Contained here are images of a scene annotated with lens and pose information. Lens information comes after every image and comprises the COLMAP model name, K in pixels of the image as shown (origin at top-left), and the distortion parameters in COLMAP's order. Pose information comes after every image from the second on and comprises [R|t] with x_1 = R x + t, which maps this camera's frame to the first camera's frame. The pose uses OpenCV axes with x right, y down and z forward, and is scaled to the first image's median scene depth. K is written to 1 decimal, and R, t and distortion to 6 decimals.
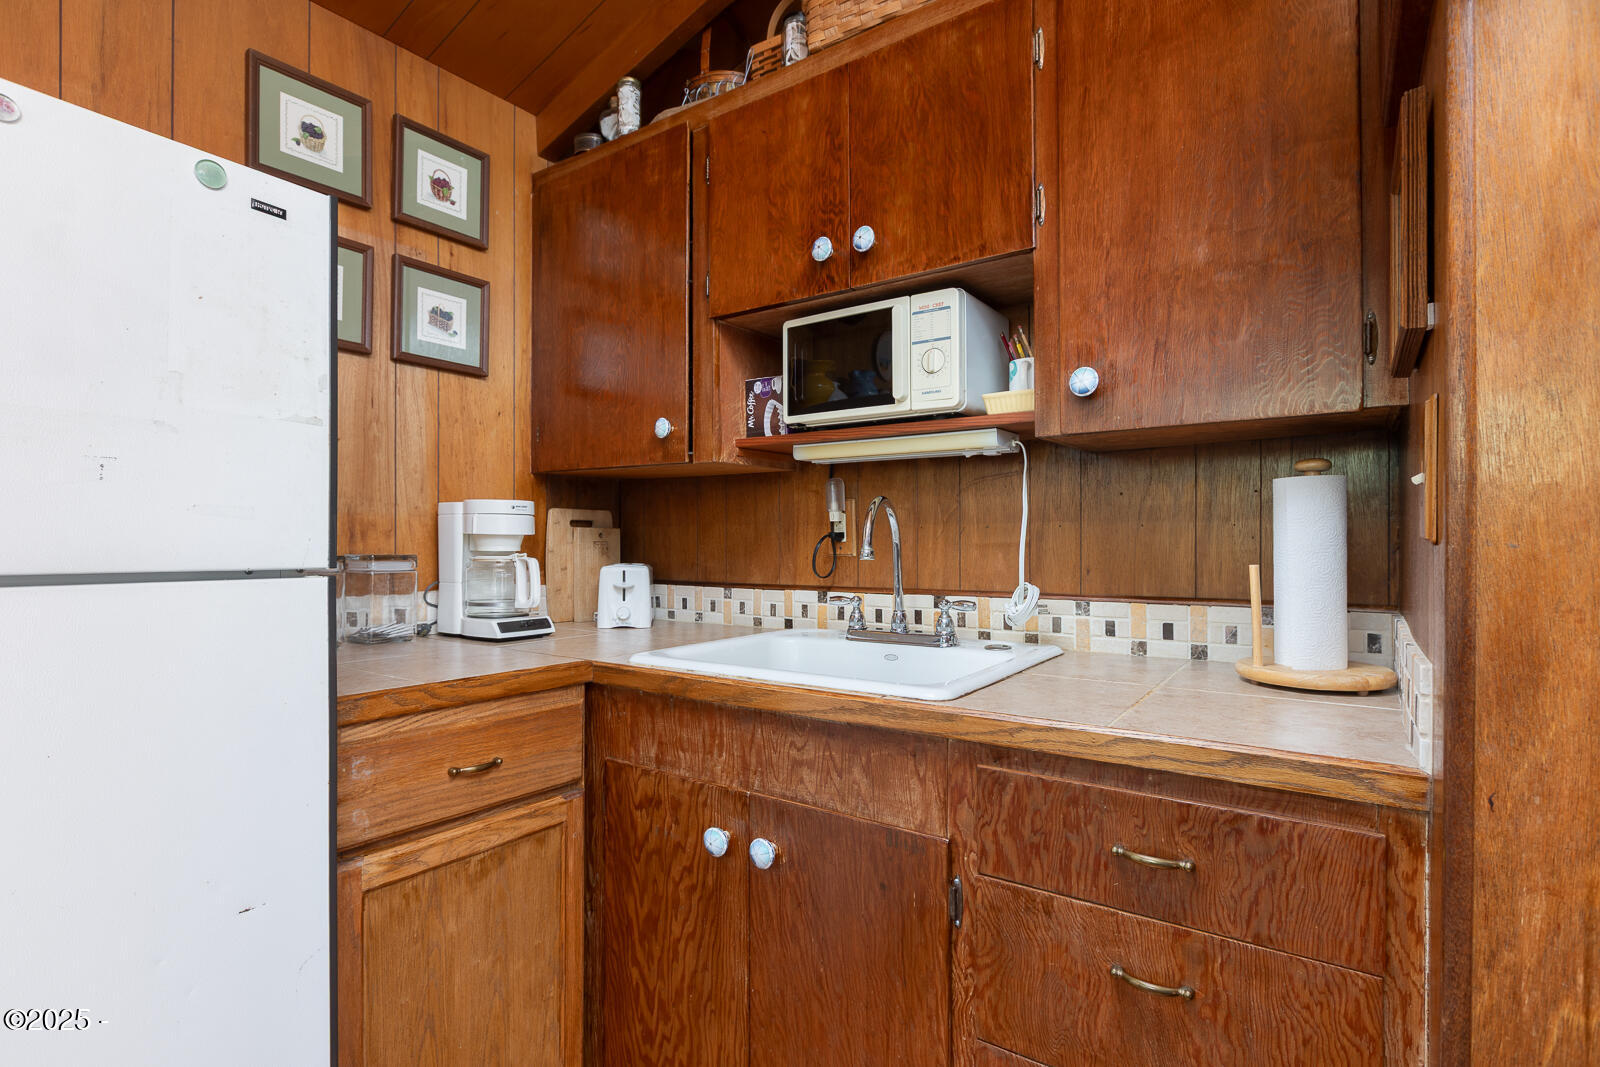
lens RADIAL K [[788.3, 0, 805.4], [0, 788.3, 534.8], [0, 0, 1]] dist [-0.002447, 0.000554]
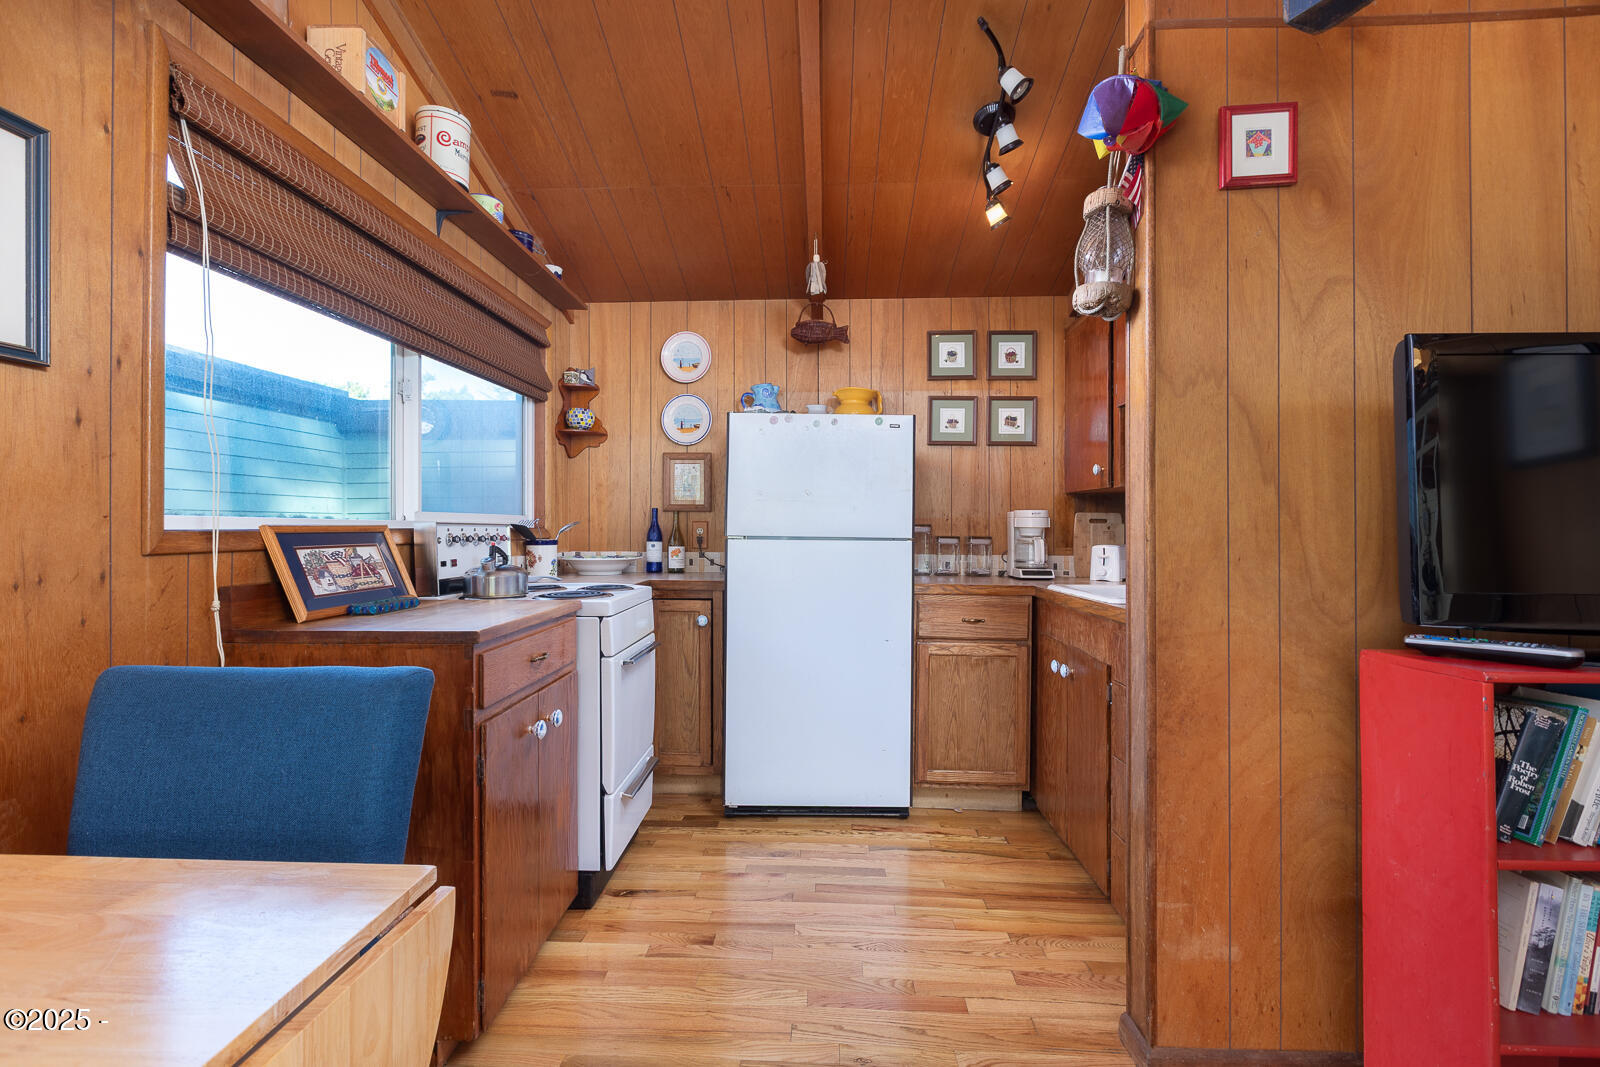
lens RADIAL K [[713.9, 0, 806.3], [0, 713.9, 525.8], [0, 0, 1]] dist [0.004103, 0.000127]
pose [[0.554913, -0.002447, -0.831905, 0.807692], [-0.000783, 0.999994, -0.003464, 0.002652], [0.831908, 0.002574, 0.554908, -0.479371]]
